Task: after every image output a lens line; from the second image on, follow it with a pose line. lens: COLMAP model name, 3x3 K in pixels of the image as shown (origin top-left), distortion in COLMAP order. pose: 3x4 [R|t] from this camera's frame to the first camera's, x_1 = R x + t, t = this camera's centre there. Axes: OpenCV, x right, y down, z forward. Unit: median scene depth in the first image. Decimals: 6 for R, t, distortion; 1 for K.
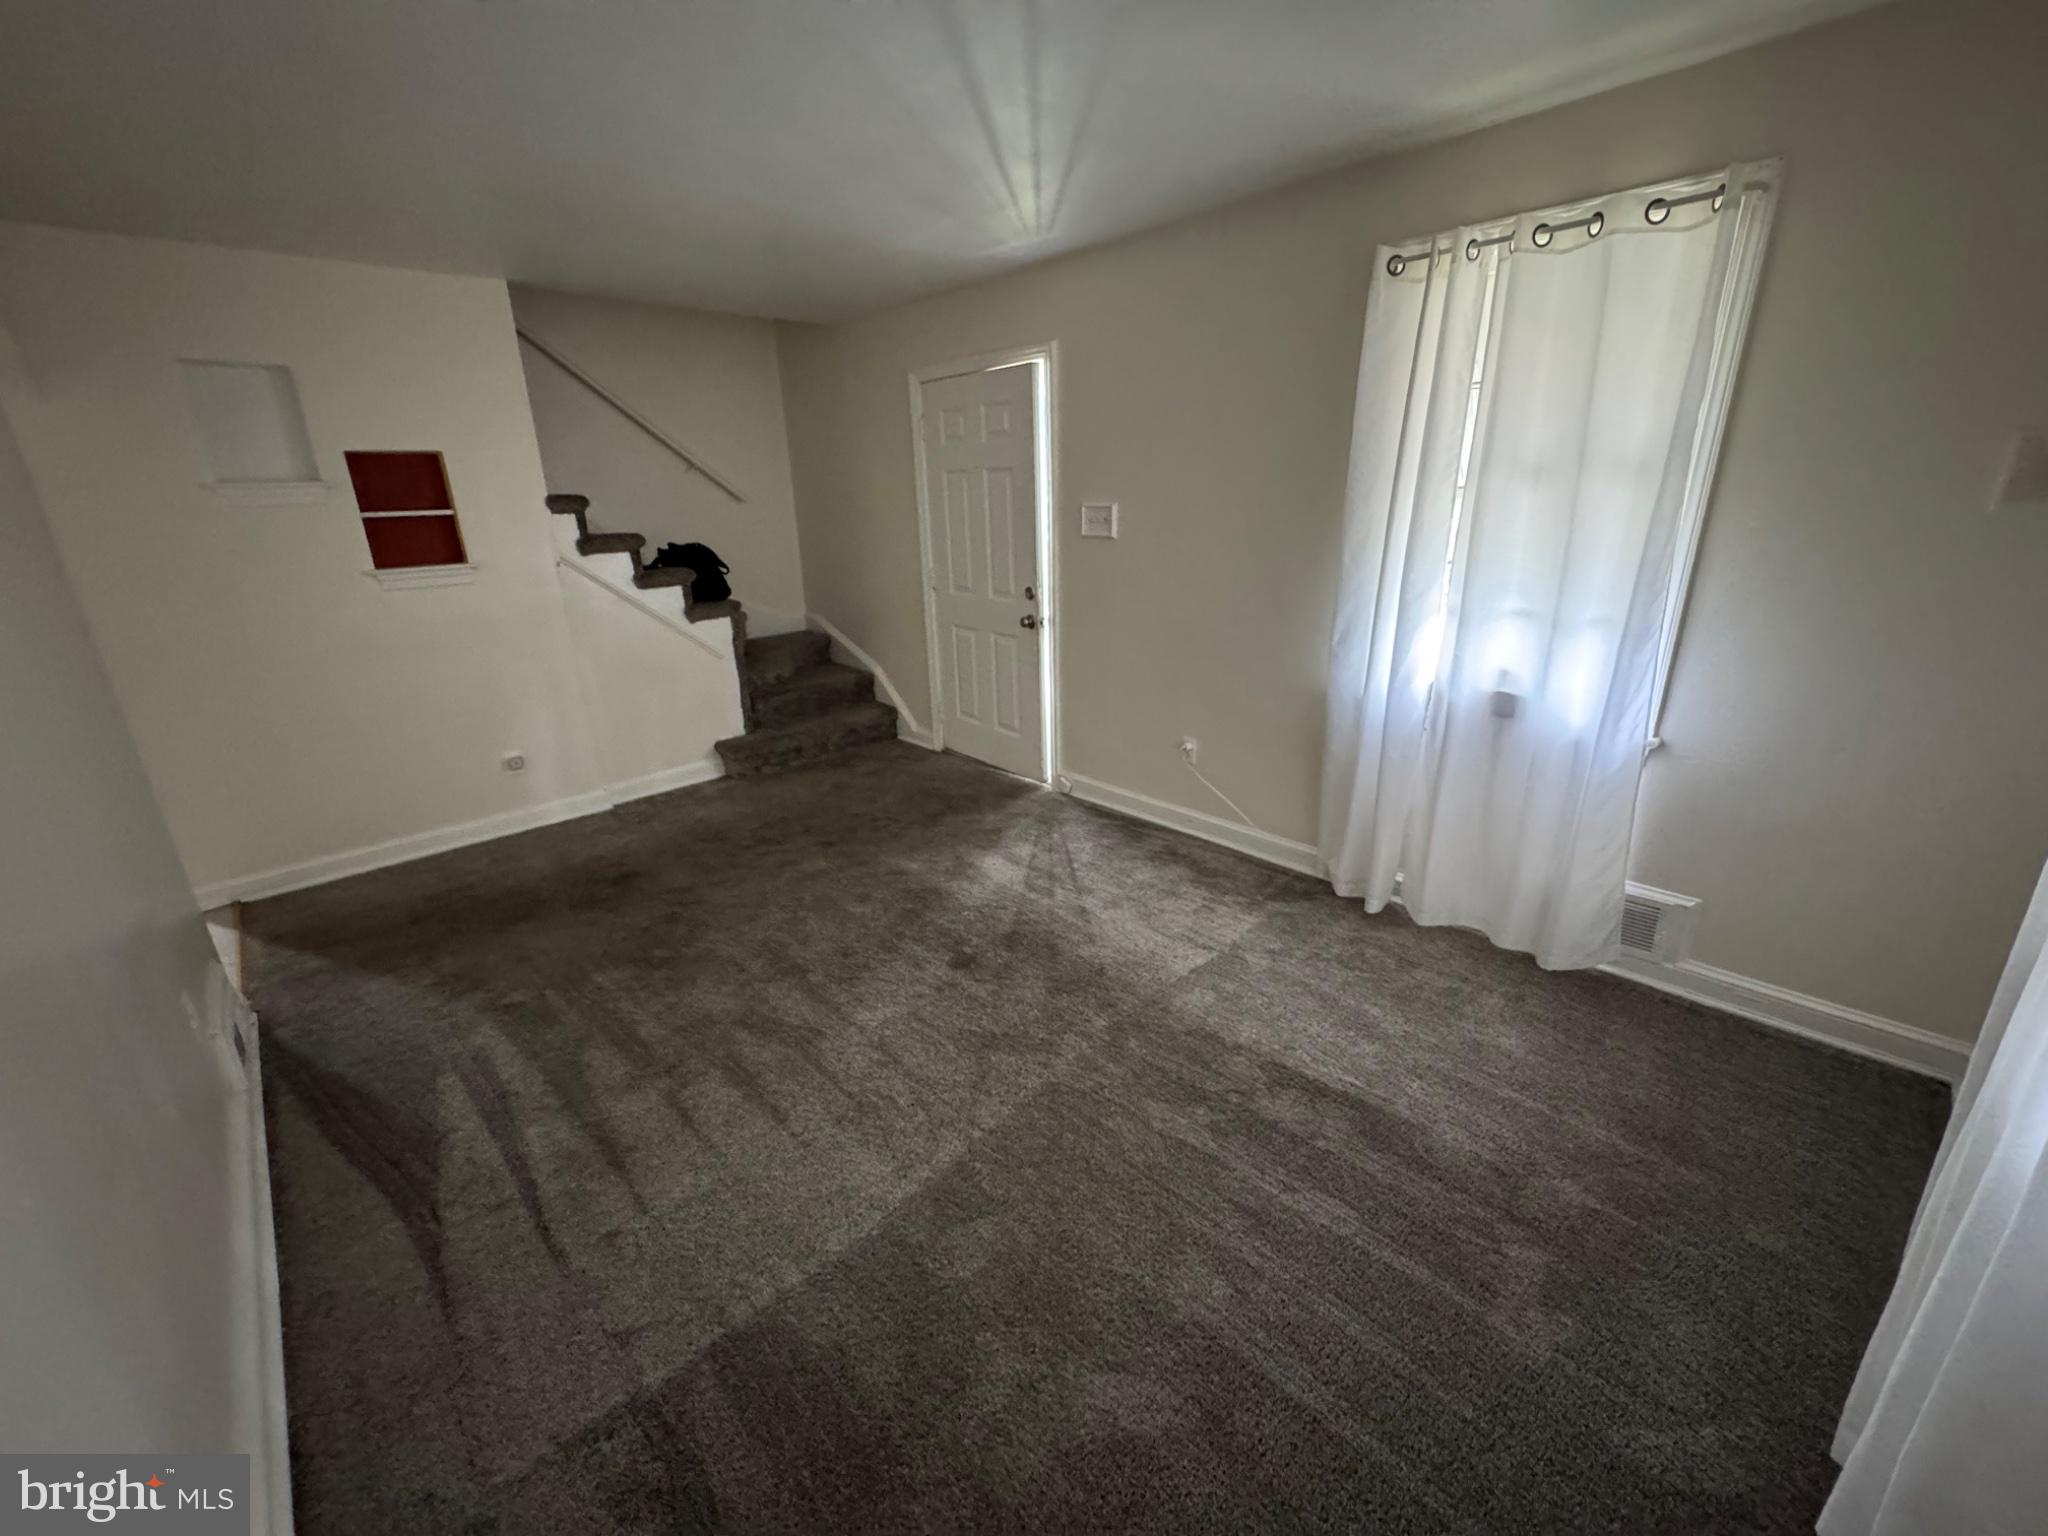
lens RADIAL K [[822.9, 0, 1019.7], [0, 822.9, 760.7], [0, 0, 1]] dist [-0.002269, 0.000548]
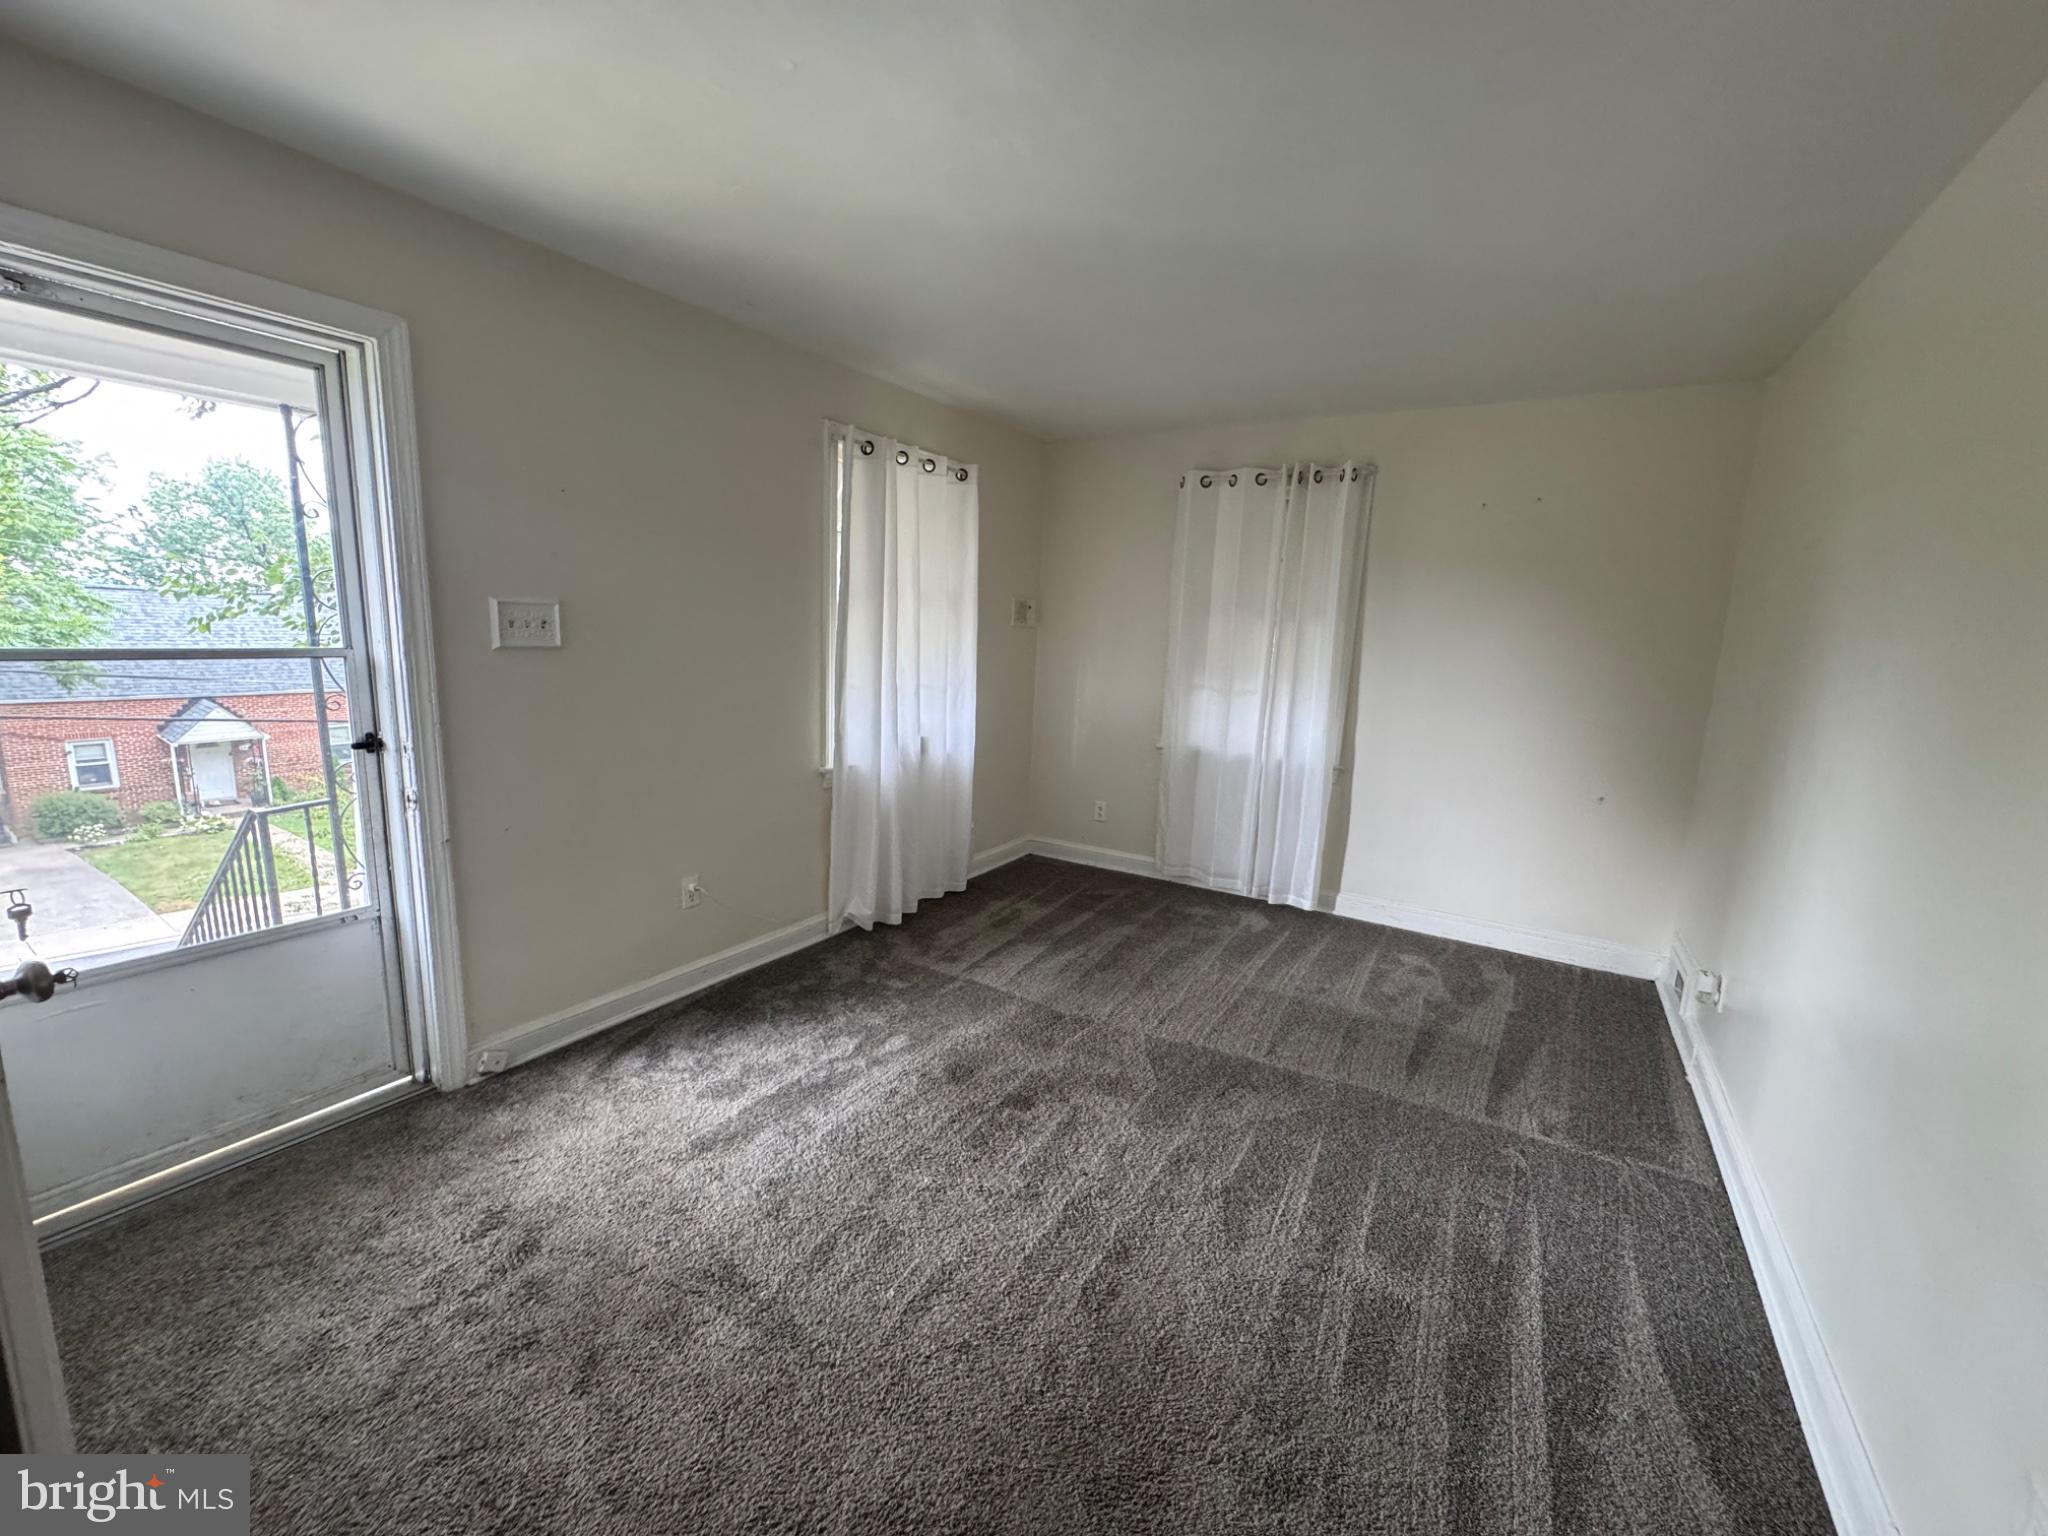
lens RADIAL K [[822.9, 0, 1019.7], [0, 822.9, 760.7], [0, 0, 1]] dist [-0.002269, 0.000548]
pose [[-0.254620, -0.142612, 0.956468, -0.667701], [0.272941, 0.938255, 0.212556, -0.226317], [-0.927724, 0.315180, -0.199973, 0.815202]]
